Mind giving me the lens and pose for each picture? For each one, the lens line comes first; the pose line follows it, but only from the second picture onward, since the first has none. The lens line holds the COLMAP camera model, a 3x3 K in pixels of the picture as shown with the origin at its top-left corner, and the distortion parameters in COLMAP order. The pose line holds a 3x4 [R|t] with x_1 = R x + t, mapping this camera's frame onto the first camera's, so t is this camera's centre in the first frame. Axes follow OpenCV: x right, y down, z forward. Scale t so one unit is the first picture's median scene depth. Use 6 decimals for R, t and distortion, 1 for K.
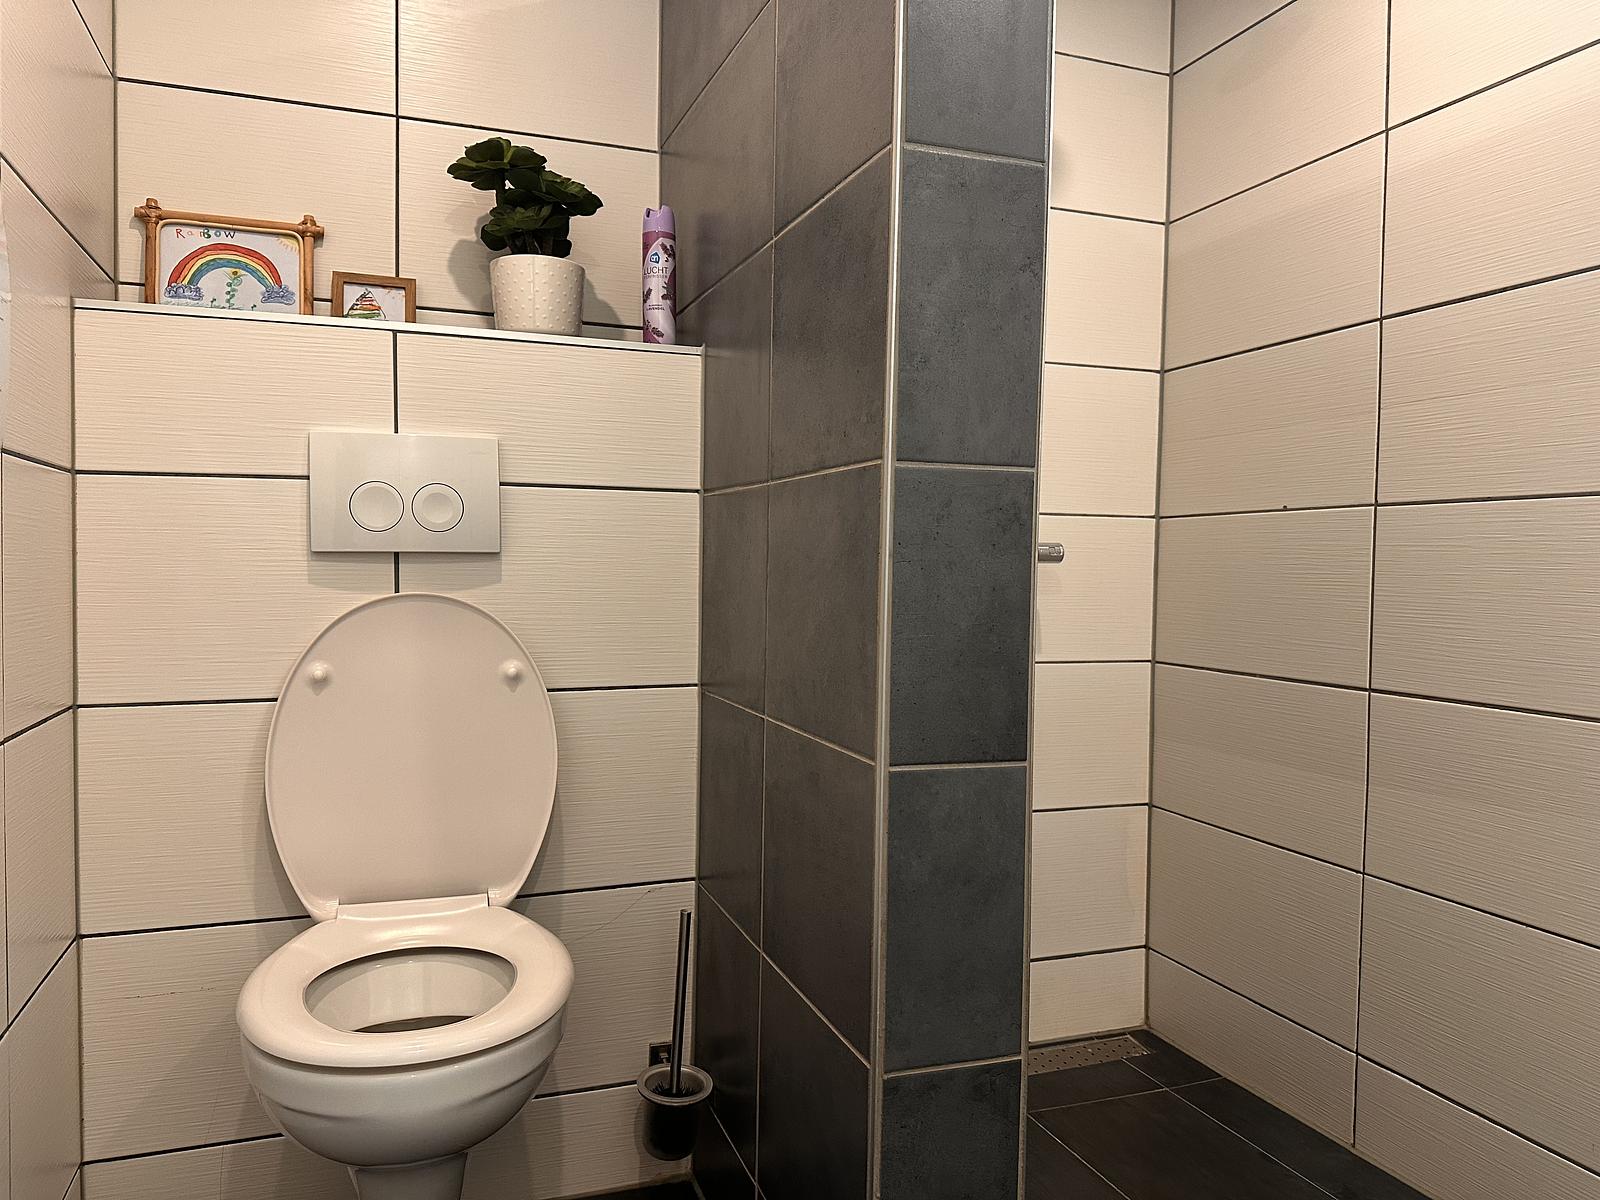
lens RADIAL K [[1136.5, 0, 800.0], [0, 1136.5, 600.0], [0, 0, 1]] dist [0.212141, -0.284323]
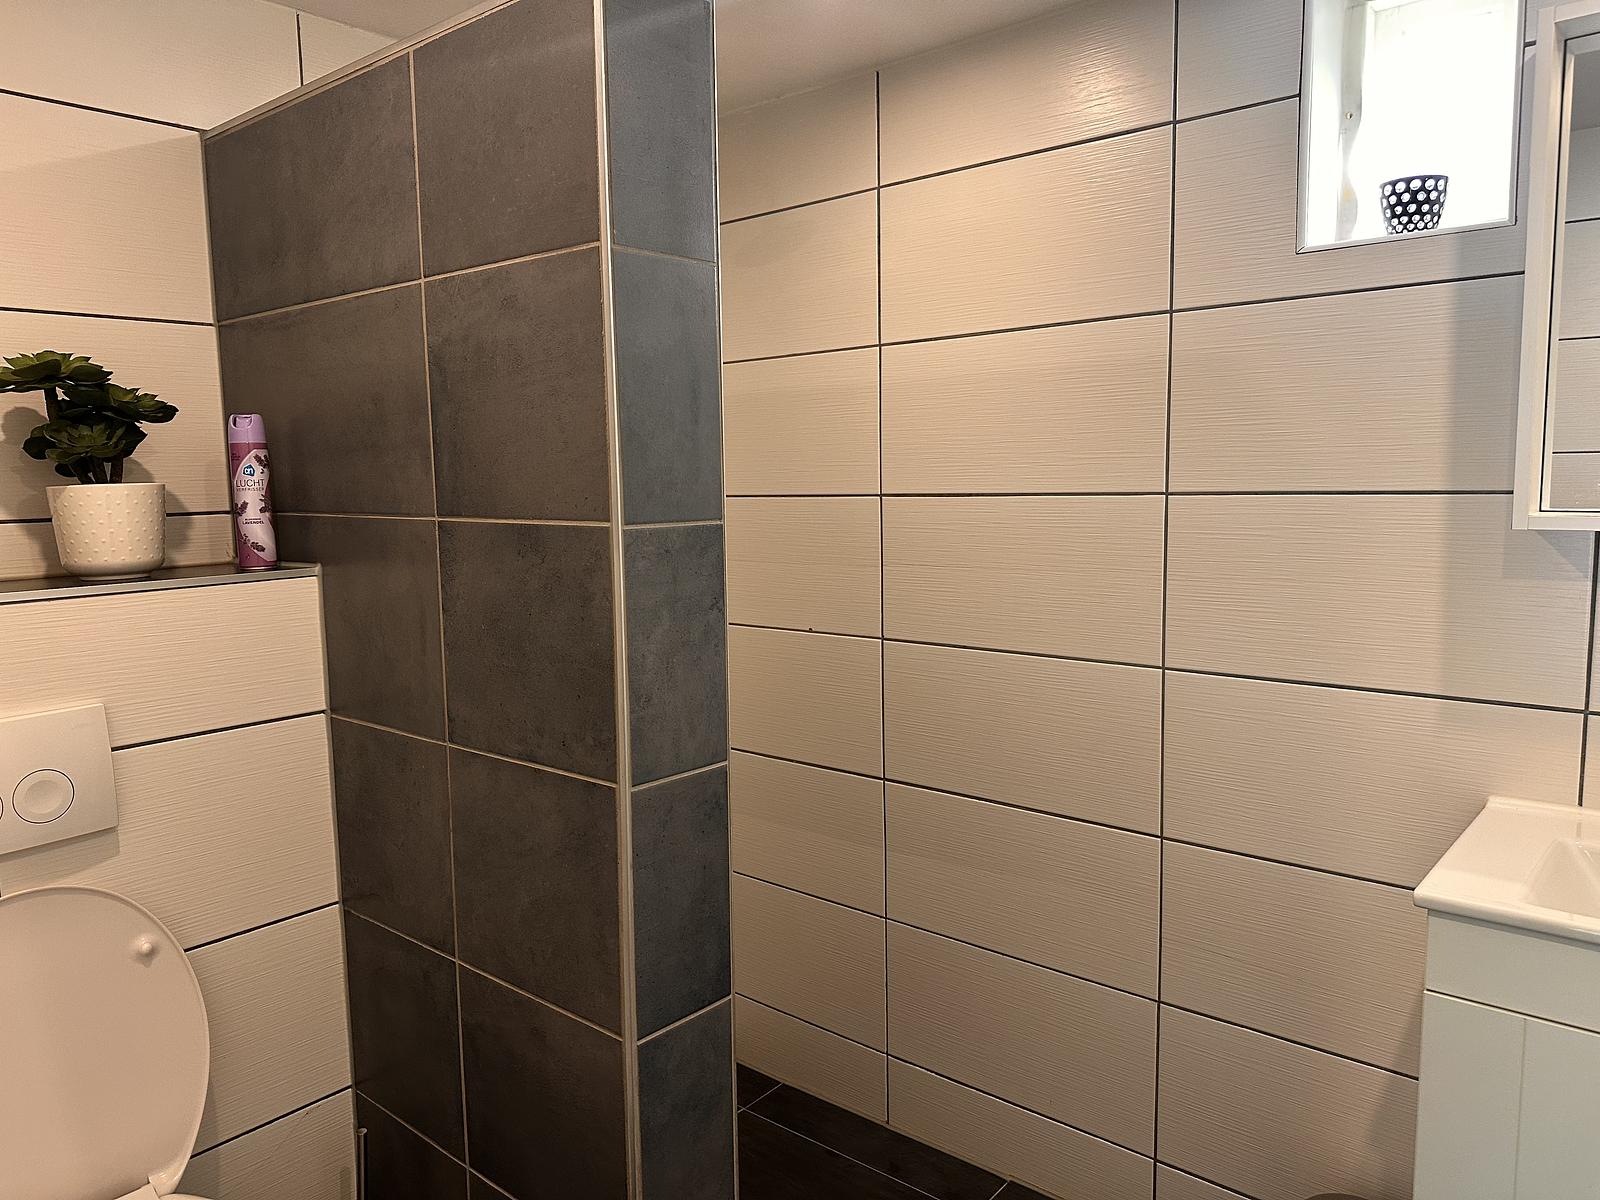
lens RADIAL K [[1155.4, 0, 800.0], [0, 1155.4, 600.0], [0, 0, 1]] dist [0.061162, -0.076611]
pose [[0.877247, -0.087519, 0.471995, -0.205360], [0.047446, 0.994233, 0.096172, -0.281628], [-0.477690, -0.061972, 0.876340, -0.067491]]
